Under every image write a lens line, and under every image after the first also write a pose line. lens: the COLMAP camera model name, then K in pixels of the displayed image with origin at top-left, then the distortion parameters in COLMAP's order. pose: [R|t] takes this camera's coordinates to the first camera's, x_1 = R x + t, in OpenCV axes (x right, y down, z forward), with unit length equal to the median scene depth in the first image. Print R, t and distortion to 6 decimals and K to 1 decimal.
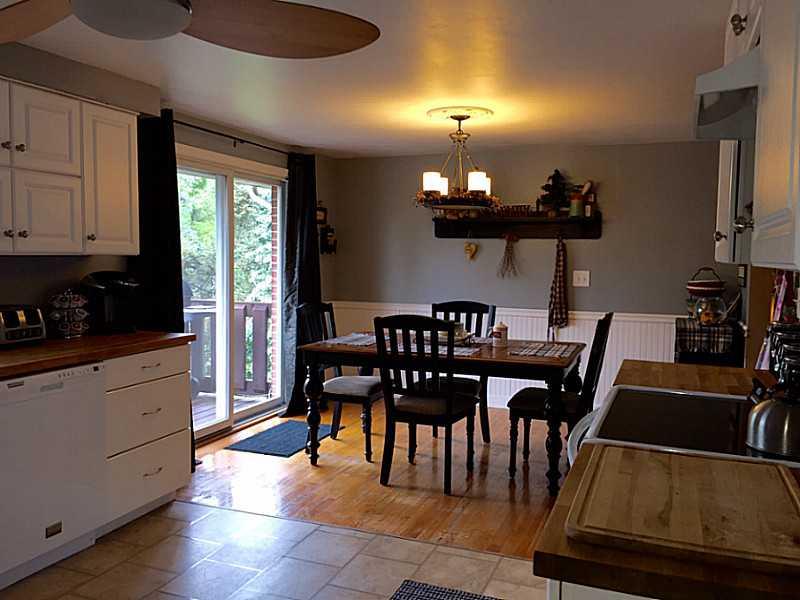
lens RADIAL K [[672.8, 0, 397.9], [0, 672.8, 284.2], [0, 0, 1]] dist [0.054402, -0.034600]
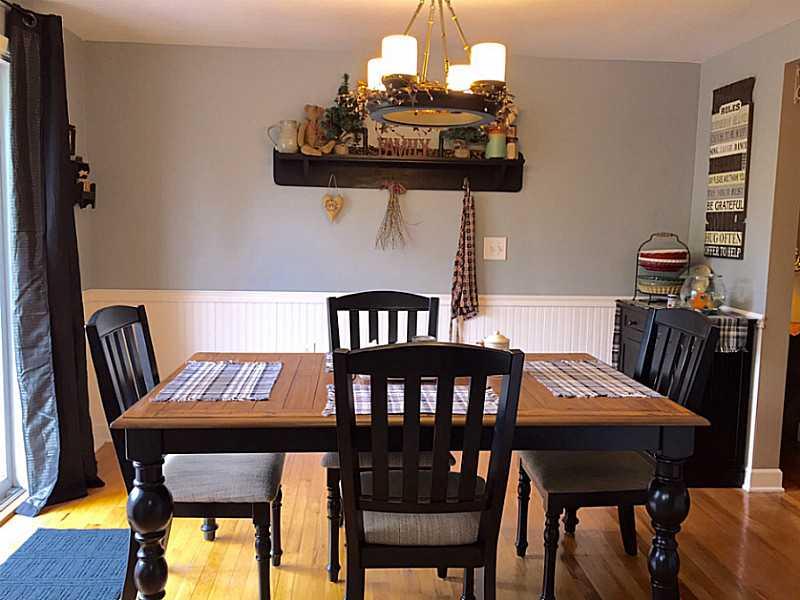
lens RADIAL K [[672.8, 0, 397.7], [0, 672.8, 293.0], [0, 0, 1]] dist [0.054402, -0.034600]
pose [[0.901772, -0.040116, 0.430346, -0.126828], [0.010487, 0.997421, 0.071004, -0.013337], [-0.432084, -0.059517, 0.899867, 0.411947]]
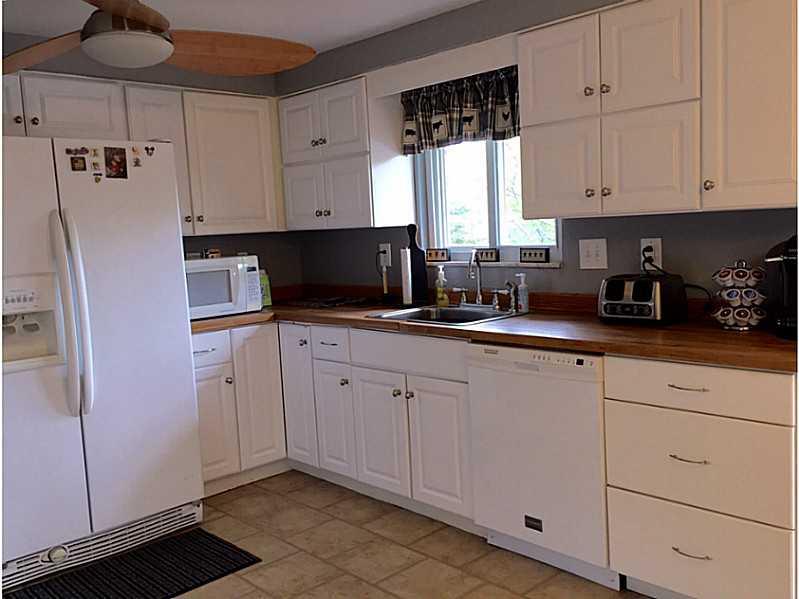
lens RADIAL K [[740.9, 0, 399.7], [0, 740.9, 303.3], [0, 0, 1]] dist [0.041552, 0.000000]
pose [[-0.412505, 0.100141, -0.905434, 0.220680], [-0.003303, 0.993768, 0.111416, -0.020373], [0.910949, 0.048950, -0.409604, 0.621502]]
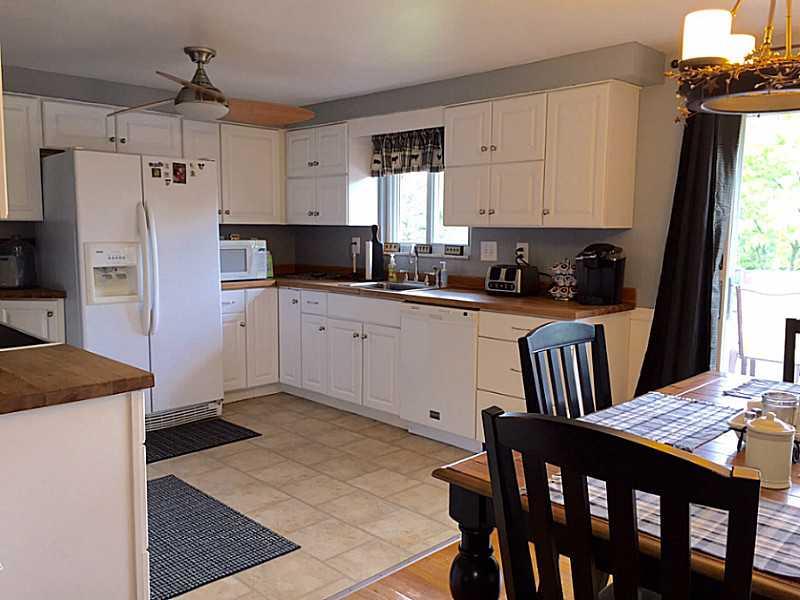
lens RADIAL K [[672.8, 0, 405.6], [0, 672.8, 296.8], [0, 0, 1]] dist [0.054402, -0.034600]
pose [[-0.380208, 0.077001, -0.921690, 0.417774], [-0.061998, 0.992165, 0.108464, -0.021692], [0.922821, 0.098382, -0.372455, 0.734782]]
